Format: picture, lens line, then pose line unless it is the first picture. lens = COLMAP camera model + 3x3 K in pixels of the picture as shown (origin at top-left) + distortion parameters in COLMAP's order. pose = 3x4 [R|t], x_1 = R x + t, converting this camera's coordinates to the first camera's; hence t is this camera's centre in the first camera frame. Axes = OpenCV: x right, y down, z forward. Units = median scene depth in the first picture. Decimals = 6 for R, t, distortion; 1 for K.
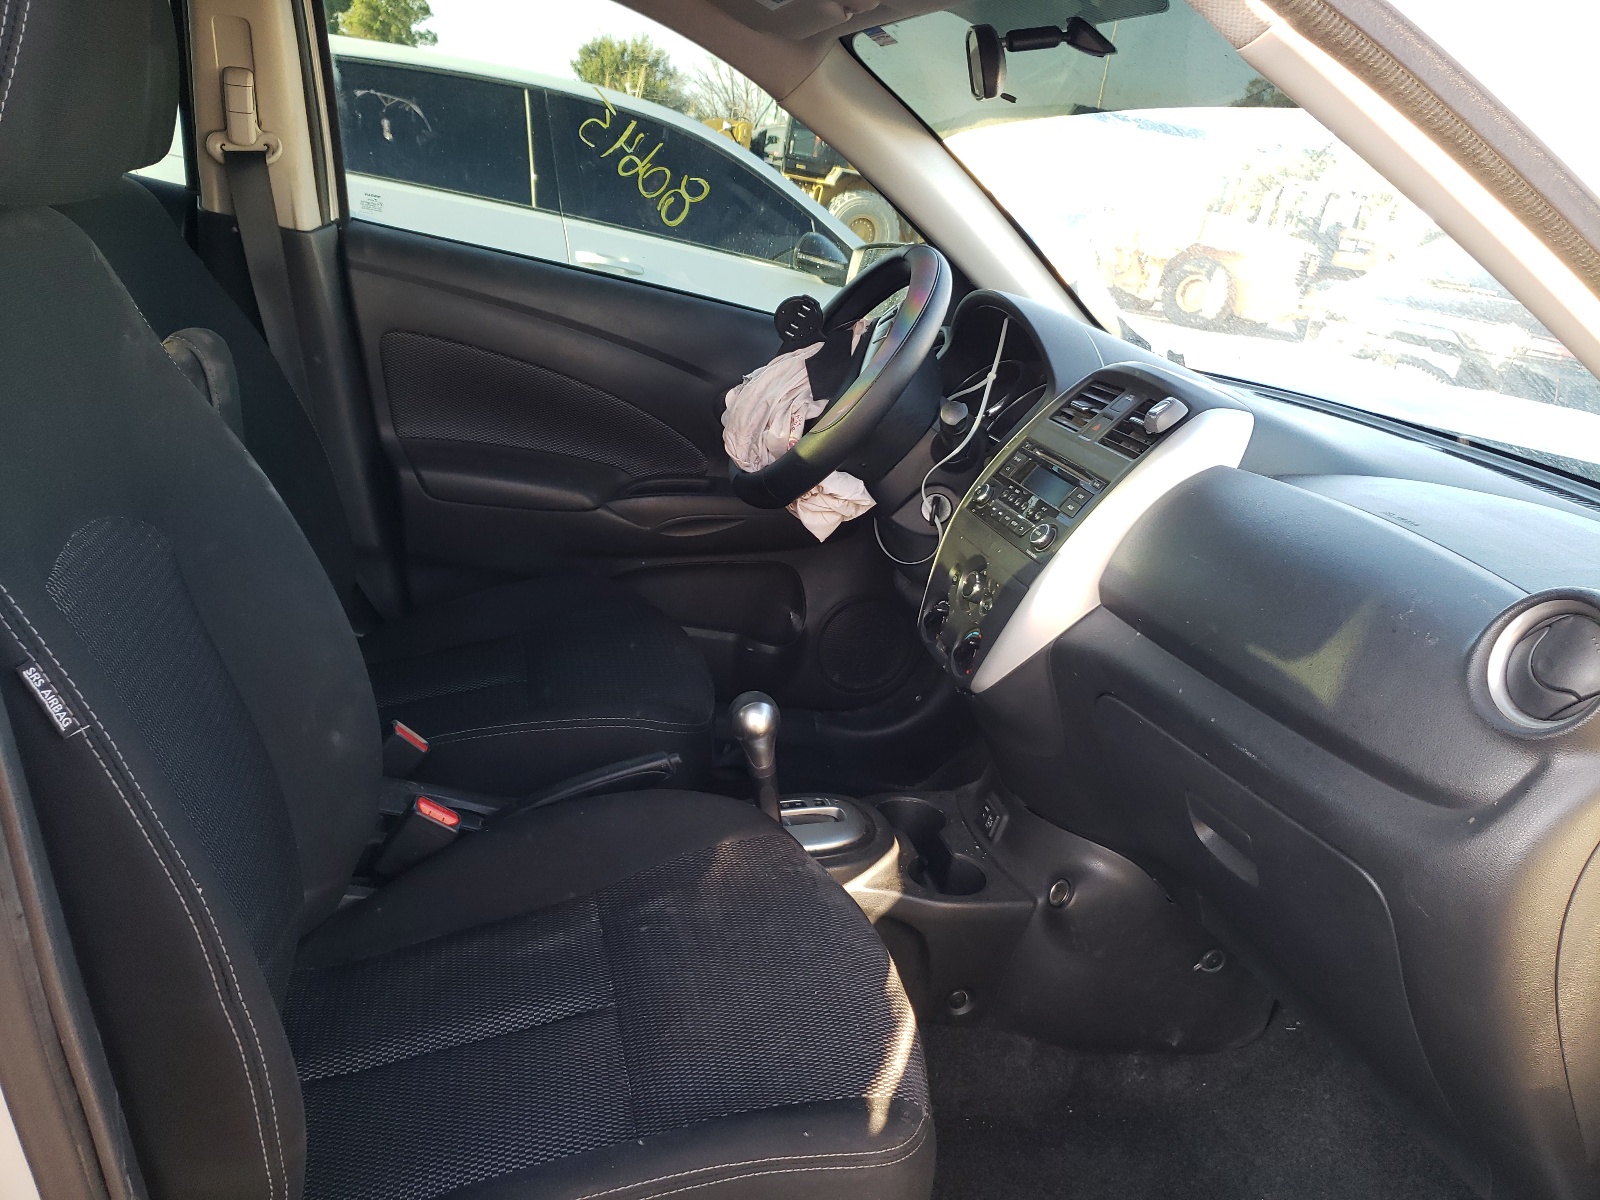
lens RADIAL K [[1248.6, 0, 800.0], [0, 1248.6, 600.0], [0, 0, 1]] dist [0.004052, 0.008950]
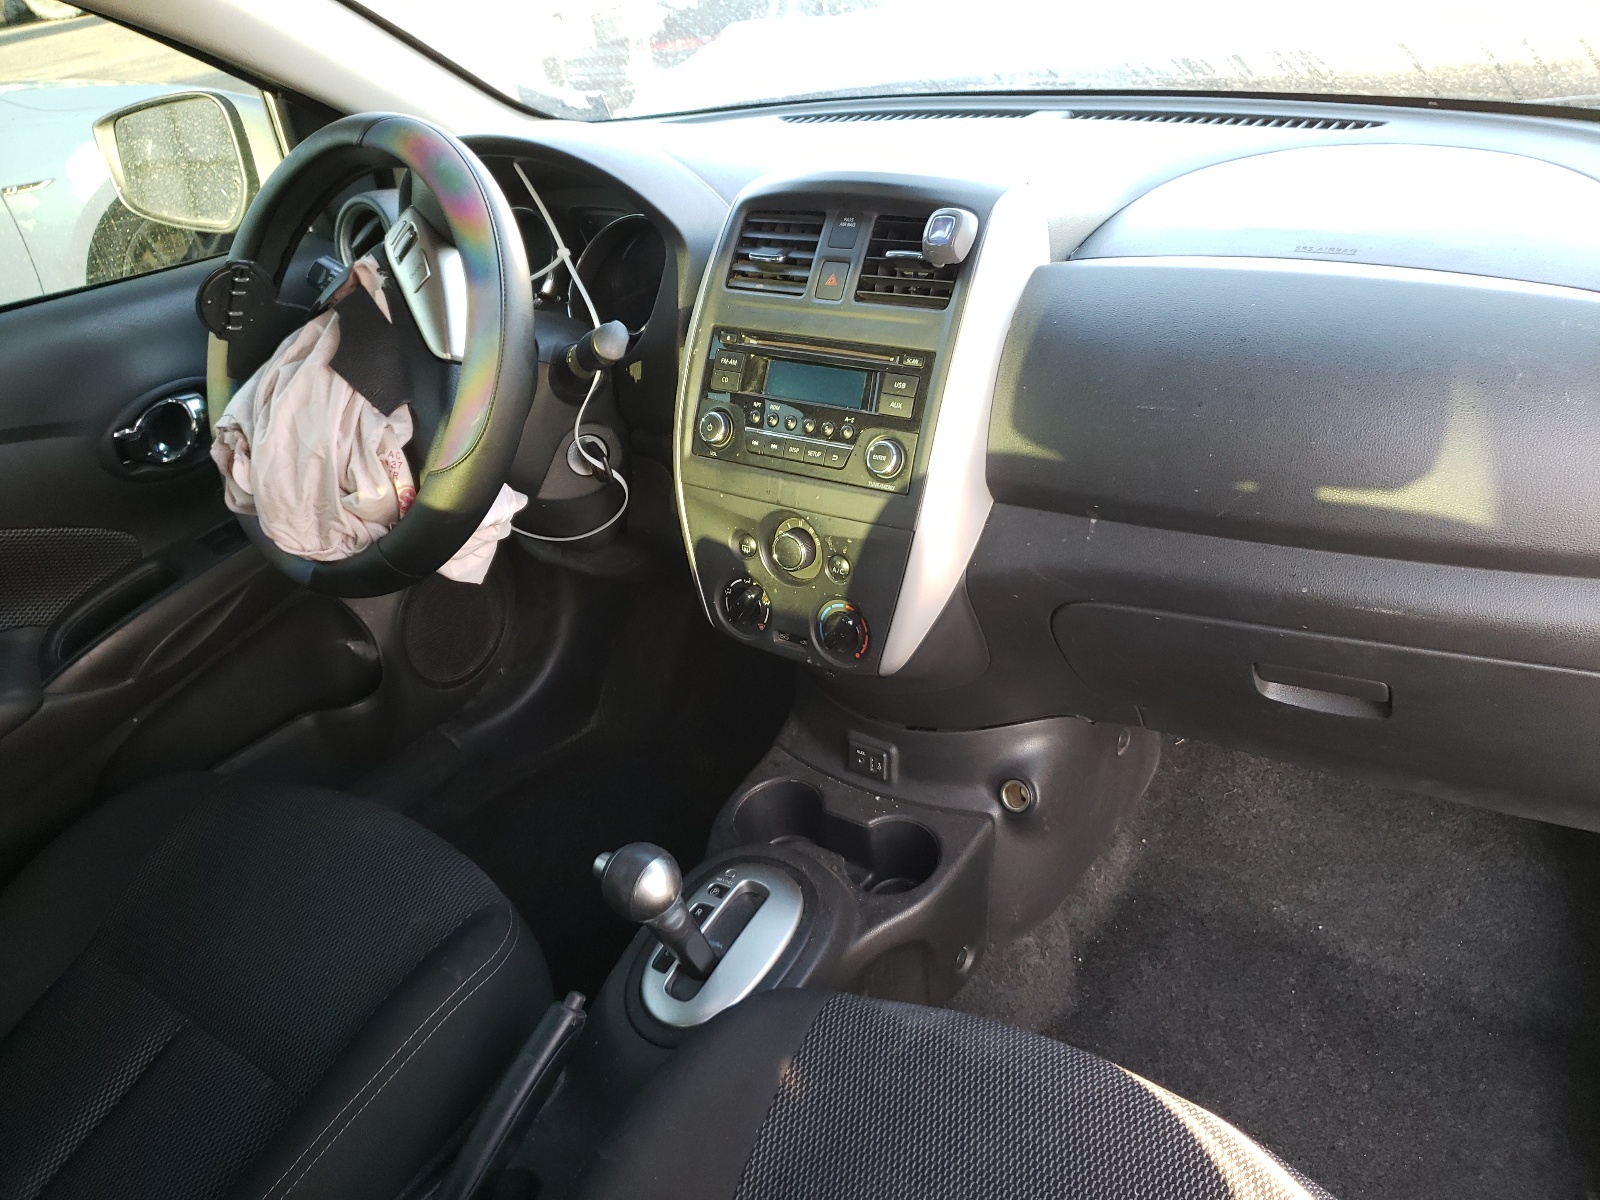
lens RADIAL K [[1202.0, 0, 800.0], [0, 1202.0, 600.0], [0, 0, 1]] dist [0.006885, 0.002424]
pose [[0.691283, -0.565612, 0.449679, -0.184002], [0.421974, 0.821178, 0.384194, -0.246742], [-0.586571, -0.075834, 0.806340, 0.407318]]
